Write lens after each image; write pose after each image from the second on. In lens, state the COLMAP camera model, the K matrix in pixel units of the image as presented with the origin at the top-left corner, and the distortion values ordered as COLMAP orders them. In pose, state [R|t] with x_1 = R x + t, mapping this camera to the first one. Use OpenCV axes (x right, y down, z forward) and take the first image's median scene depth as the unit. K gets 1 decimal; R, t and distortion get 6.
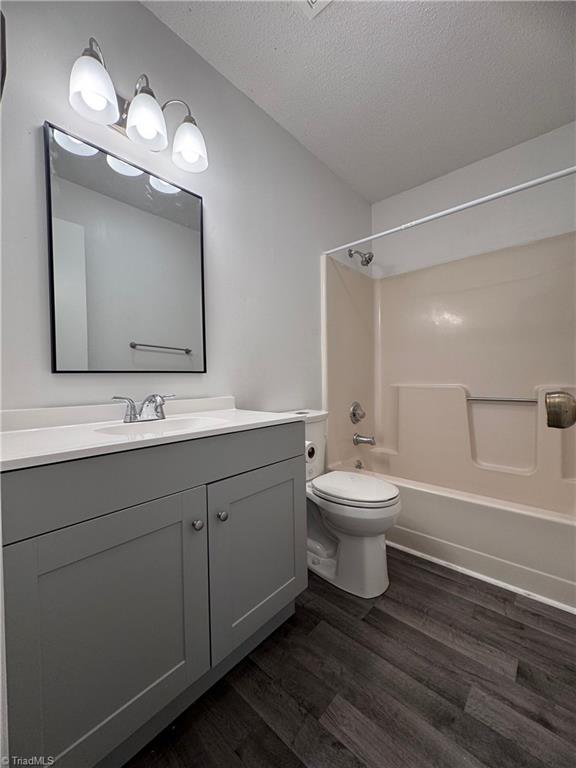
lens RADIAL K [[304.4, 0, 288.9], [0, 304.4, 385.4], [0, 0, 1]] dist [-0.003919, 0.000458]
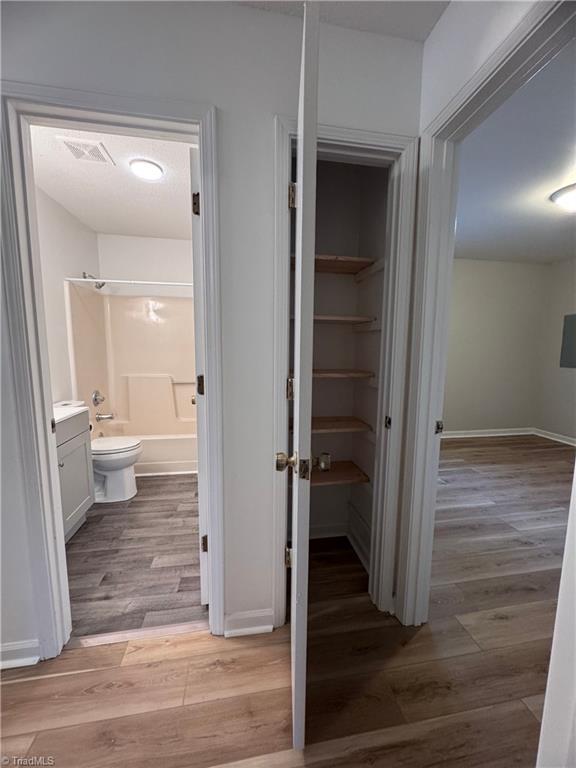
lens RADIAL K [[305.8, 0, 289.1], [0, 305.8, 376.6], [0, 0, 1]] dist [-0.001339, 0.000263]
pose [[0.619895, -0.064259, 0.782049, -0.516384], [0.006348, 0.997019, 0.076891, -0.176919], [-0.784659, -0.042700, 0.618455, -0.857268]]
